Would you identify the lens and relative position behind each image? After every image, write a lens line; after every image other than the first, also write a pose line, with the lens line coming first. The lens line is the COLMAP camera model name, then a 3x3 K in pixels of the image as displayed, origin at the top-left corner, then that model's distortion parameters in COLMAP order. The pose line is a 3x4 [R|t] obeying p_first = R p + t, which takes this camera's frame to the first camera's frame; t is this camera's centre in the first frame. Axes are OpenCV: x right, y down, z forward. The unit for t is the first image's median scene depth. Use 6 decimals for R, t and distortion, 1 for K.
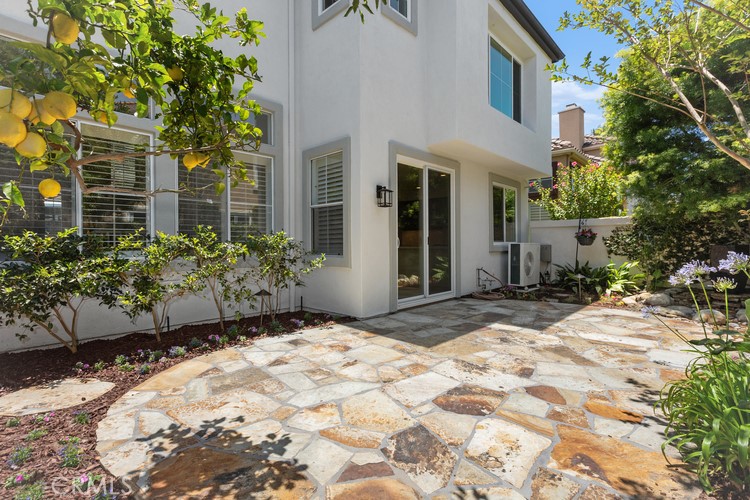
lens RADIAL K [[336.1, 0, 372.8], [0, 336.1, 247.3], [0, 0, 1]] dist [0.001881, 0.000389]
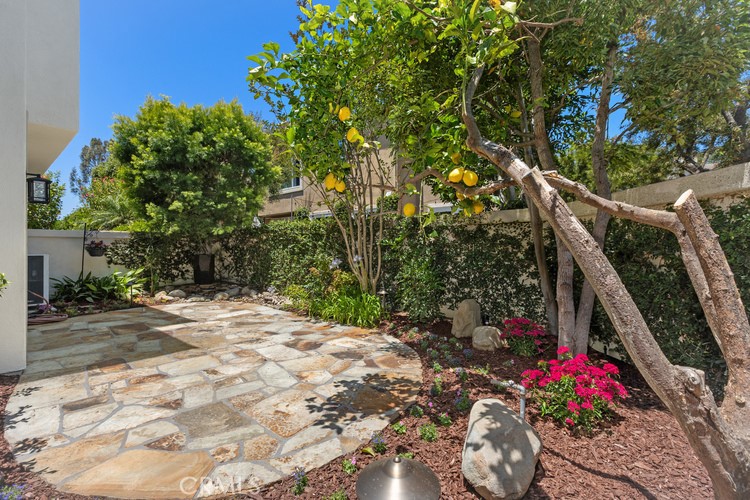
lens RADIAL K [[336.1, 0, 372.8], [0, 336.1, 247.3], [0, 0, 1]] dist [0.001881, 0.000389]
pose [[-0.060516, 0.021041, 0.997945, -1.499906], [0.018872, 0.999623, -0.019932, 0.014237], [-0.997989, 0.017627, -0.060890, 0.810463]]
